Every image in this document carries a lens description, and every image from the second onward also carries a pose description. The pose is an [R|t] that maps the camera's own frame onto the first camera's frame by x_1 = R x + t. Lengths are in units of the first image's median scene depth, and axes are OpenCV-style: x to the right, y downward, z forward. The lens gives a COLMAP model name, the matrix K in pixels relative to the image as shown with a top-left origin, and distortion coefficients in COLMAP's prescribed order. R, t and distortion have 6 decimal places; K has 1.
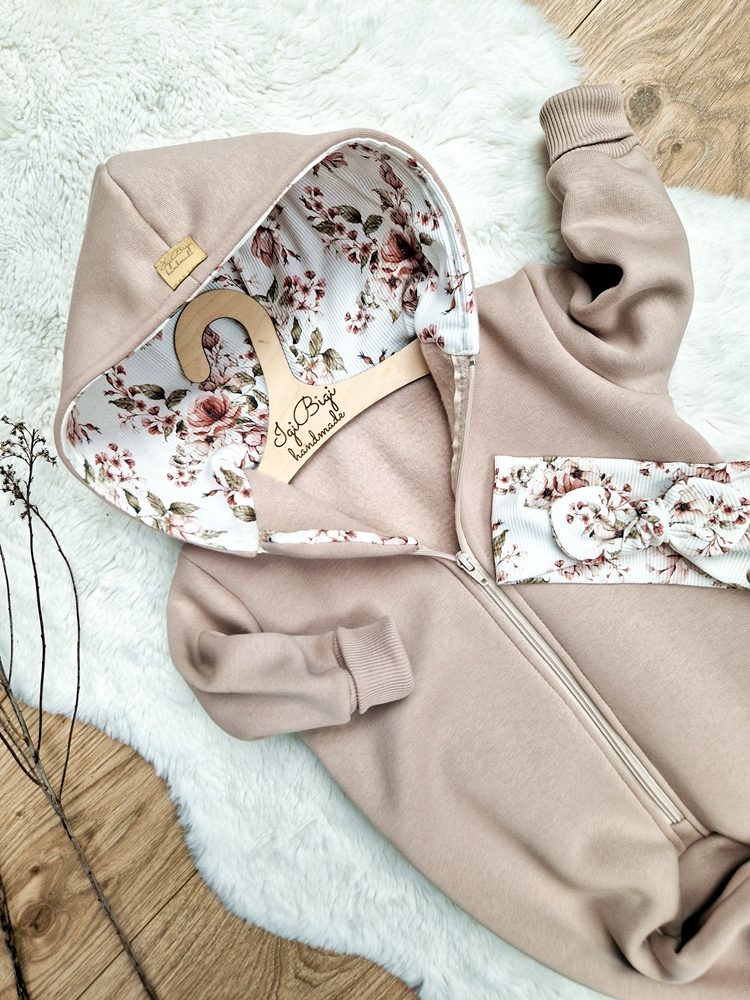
lens RADIAL K [[681.1, 0, 365.4], [0, 681.1, 494.7], [0, 0, 1]] dist [0.051127, -0.059111]
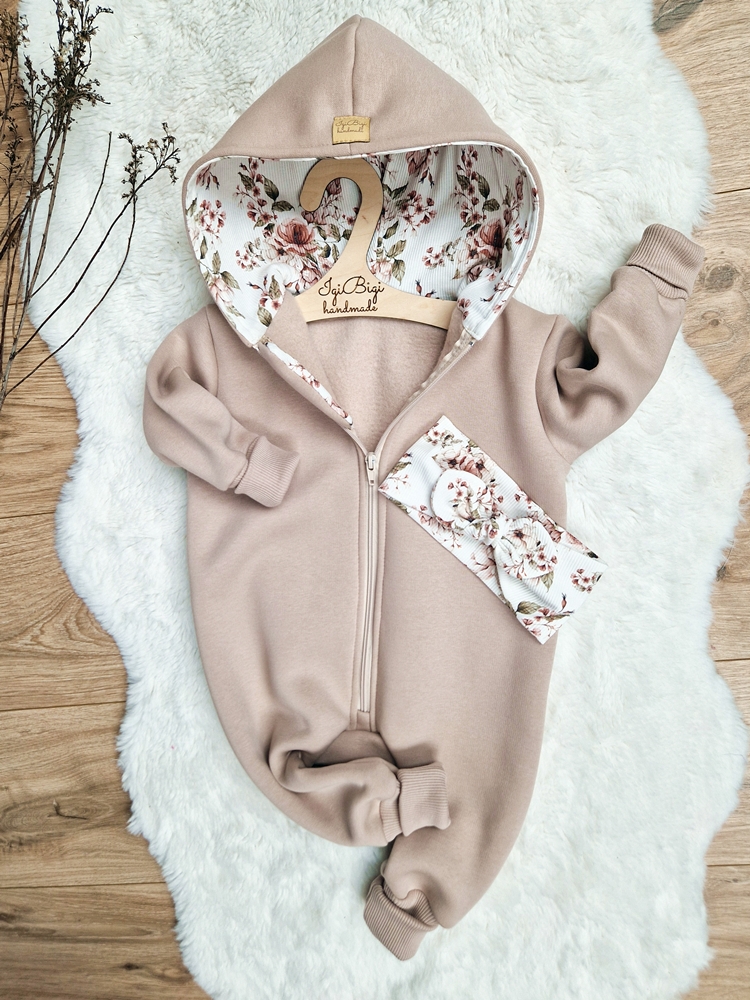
lens RADIAL K [[725.5, 0, 368.4], [0, 725.5, 506.7], [0, 0, 1]] dist [0.053453, -0.062061]
pose [[0.752928, 0.653510, 0.077613, 0.091662], [-0.657993, 0.745394, 0.106925, 0.018664], [0.012024, -0.131576, 0.991233, -0.376583]]
